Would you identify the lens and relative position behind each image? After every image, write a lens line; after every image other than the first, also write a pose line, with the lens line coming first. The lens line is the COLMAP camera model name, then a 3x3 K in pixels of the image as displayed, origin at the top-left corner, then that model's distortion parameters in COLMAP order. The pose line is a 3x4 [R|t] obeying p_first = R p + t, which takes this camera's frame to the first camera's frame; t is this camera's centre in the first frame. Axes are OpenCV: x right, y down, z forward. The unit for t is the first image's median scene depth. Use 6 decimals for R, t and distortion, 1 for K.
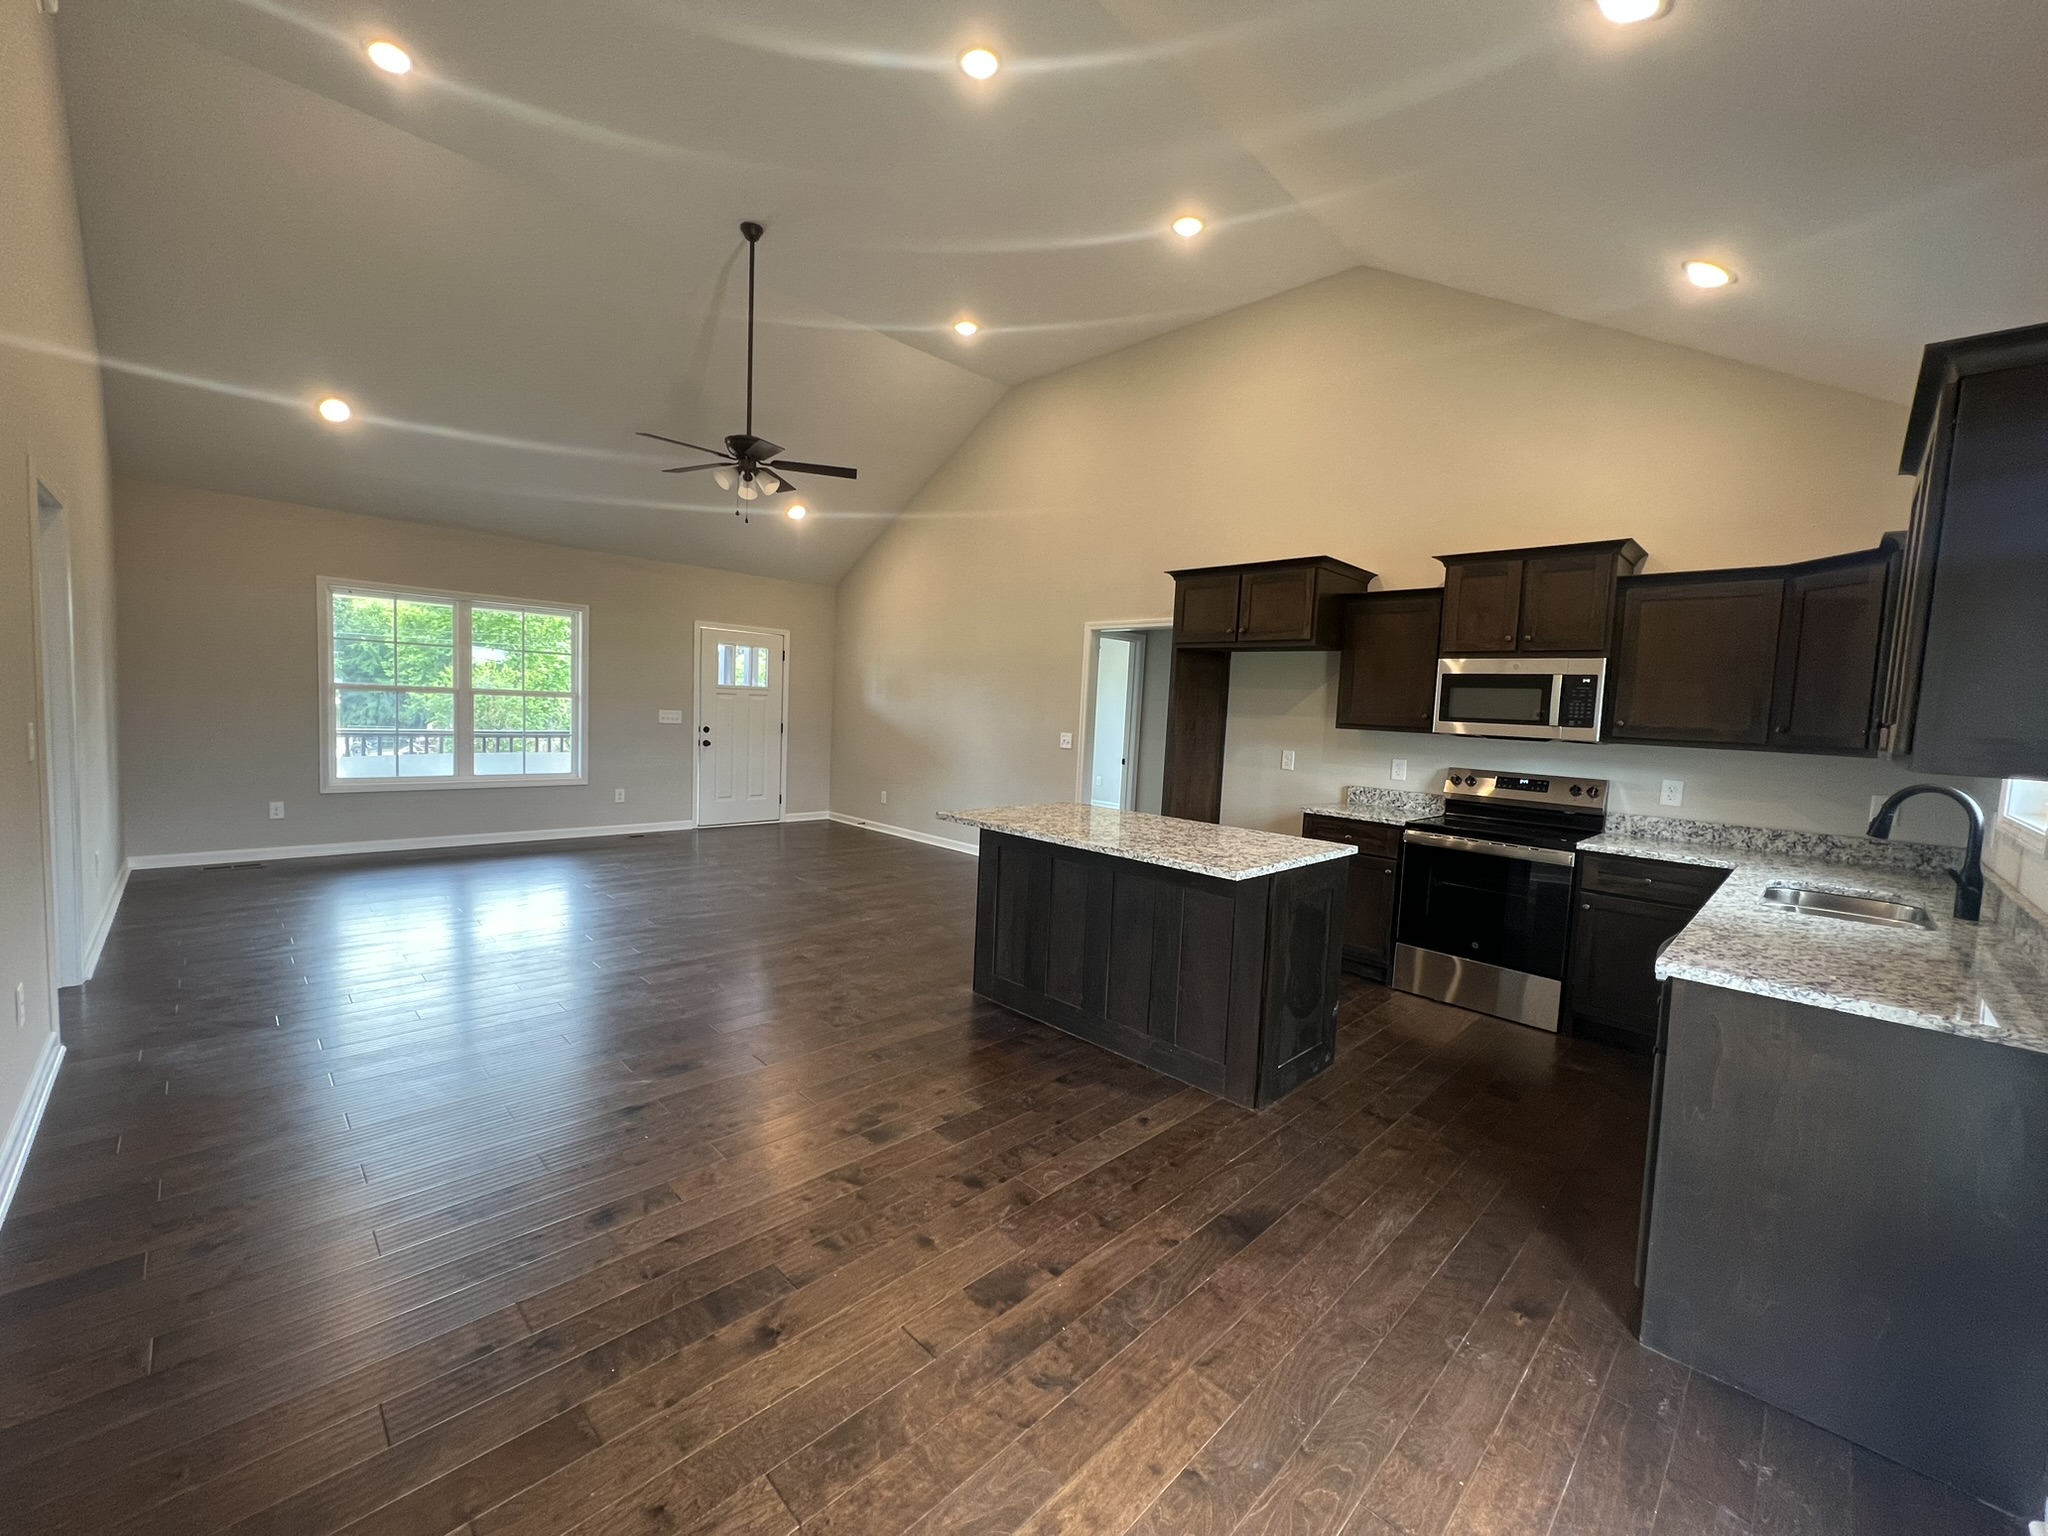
lens RADIAL K [[822.4, 0, 1022.6], [0, 822.4, 765.5], [0, 0, 1]] dist [-0.001325, 0.000295]
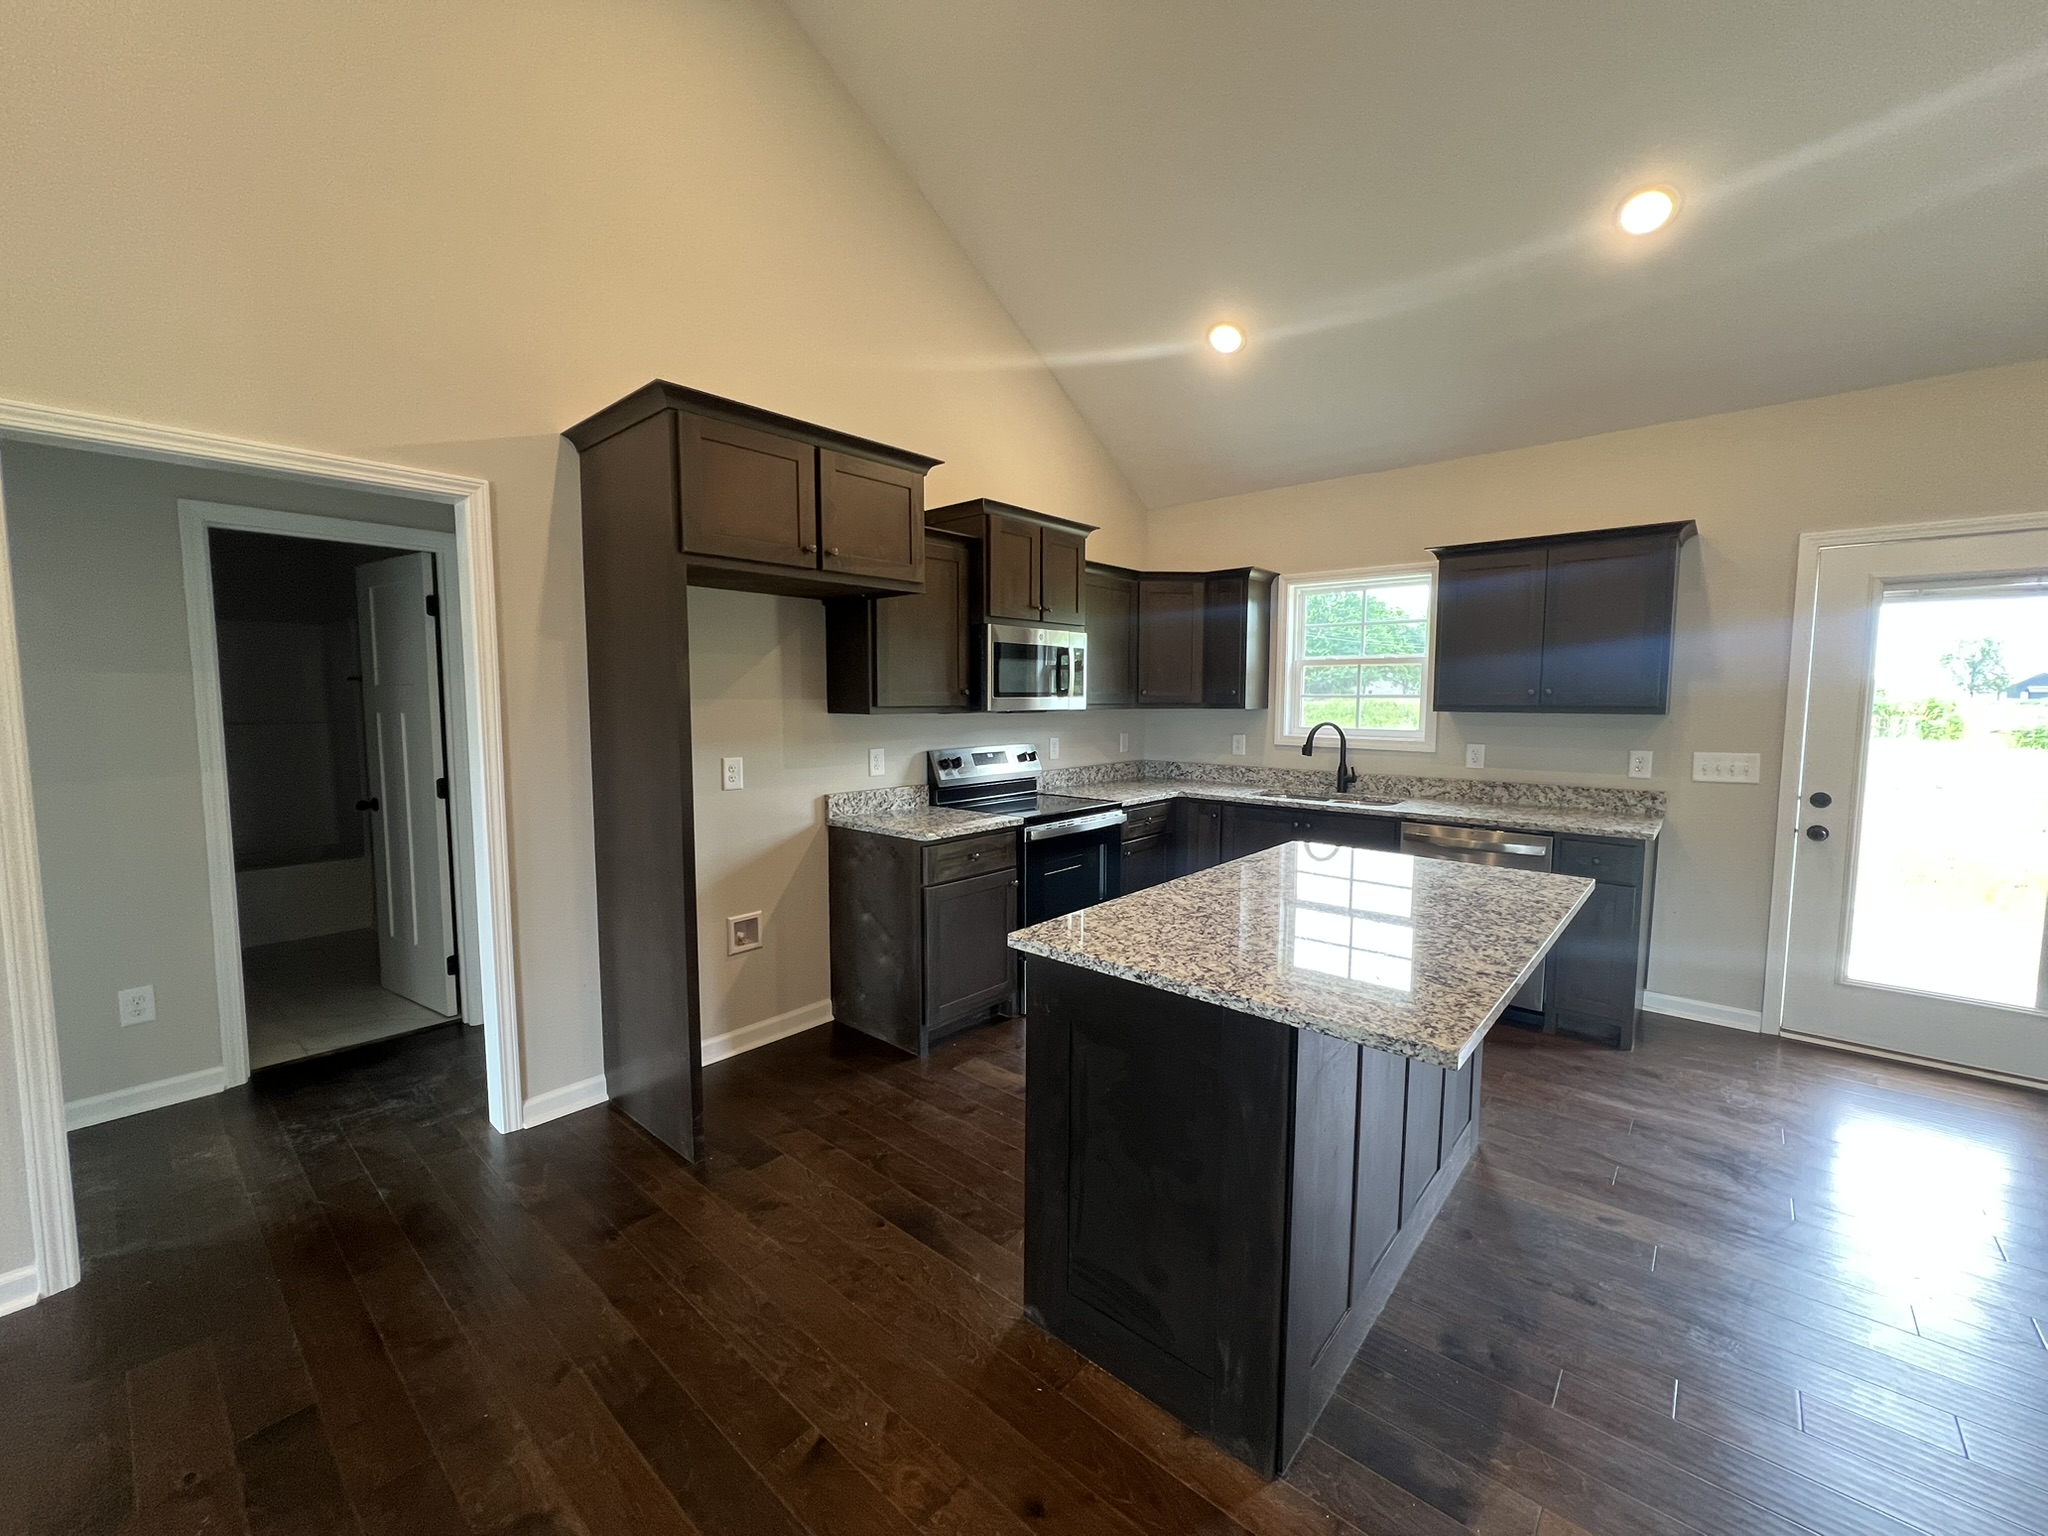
lens RADIAL K [[820.4, 0, 1023.4], [0, 820.4, 762.9], [0, 0, 1]] dist [-0.003214, 0.000509]
pose [[-0.075430, -0.129729, 0.988676, -0.290062], [0.066783, 0.988618, 0.134816, -0.082316], [-0.994912, 0.076196, -0.065908, 0.850543]]
